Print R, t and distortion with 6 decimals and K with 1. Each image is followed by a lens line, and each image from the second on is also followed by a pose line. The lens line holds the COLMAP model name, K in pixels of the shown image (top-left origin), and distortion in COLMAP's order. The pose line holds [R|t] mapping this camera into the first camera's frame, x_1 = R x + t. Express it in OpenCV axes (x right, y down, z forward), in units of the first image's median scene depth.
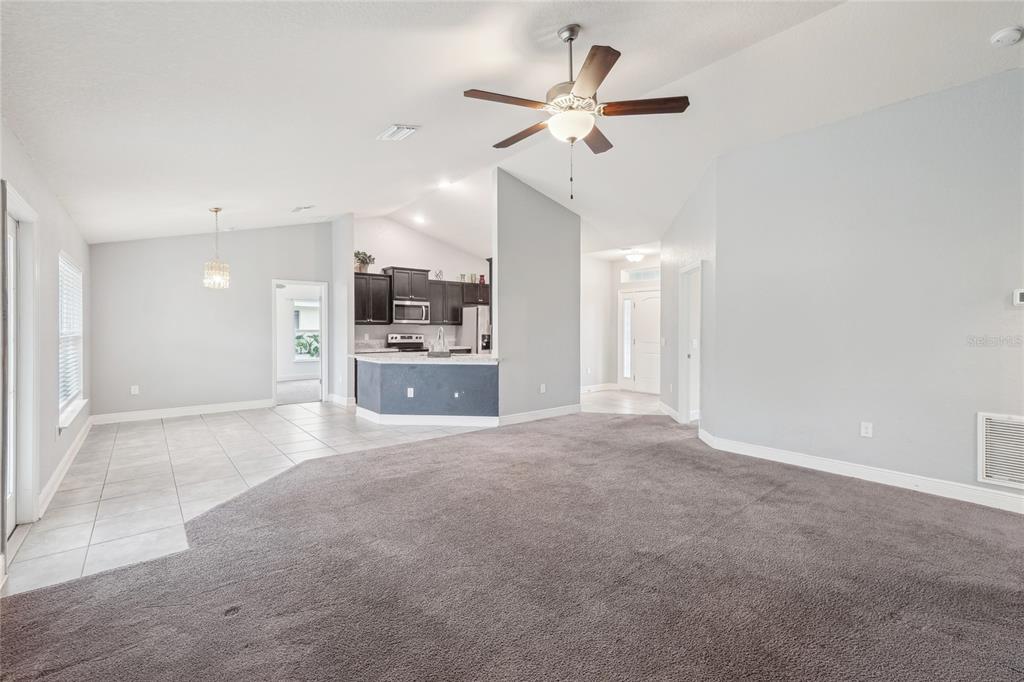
lens RADIAL K [[452.2, 0, 514.7], [0, 452.2, 328.8], [0, 0, 1]] dist [0.000715, 0.000385]
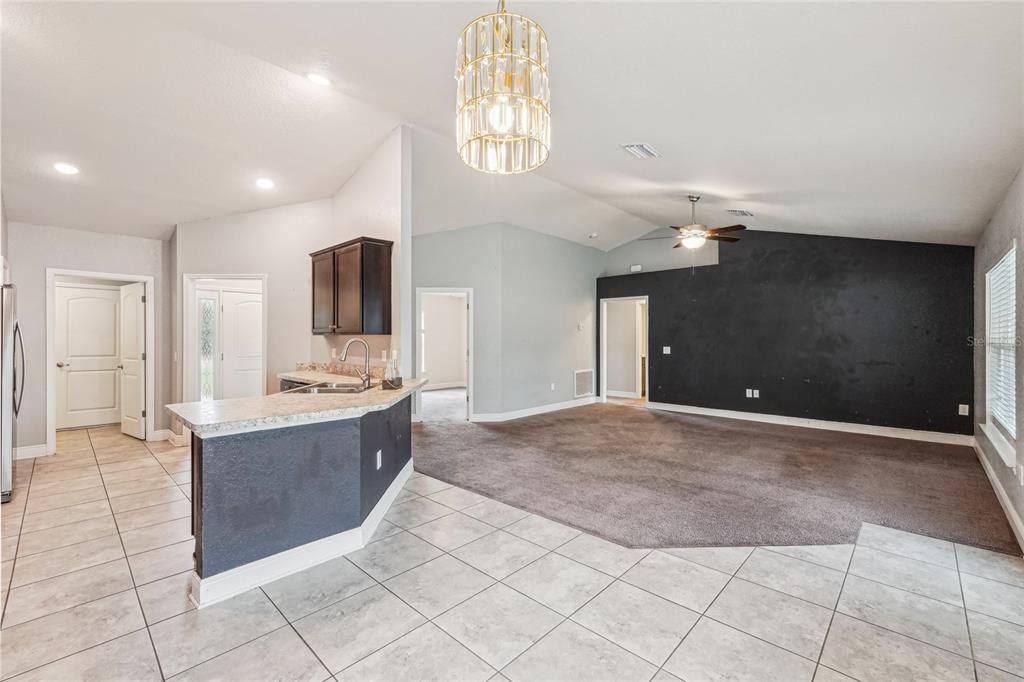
lens RADIAL K [[432.3, 0, 514.7], [0, 432.3, 338.2], [0, 0, 1]] dist [-0.007260, 0.000000]
pose [[-0.123426, -0.000152, 0.992354, -0.772834], [0.003344, 0.999994, 0.000569, -0.004125], [-0.992348, 0.003389, -0.123425, 0.914688]]
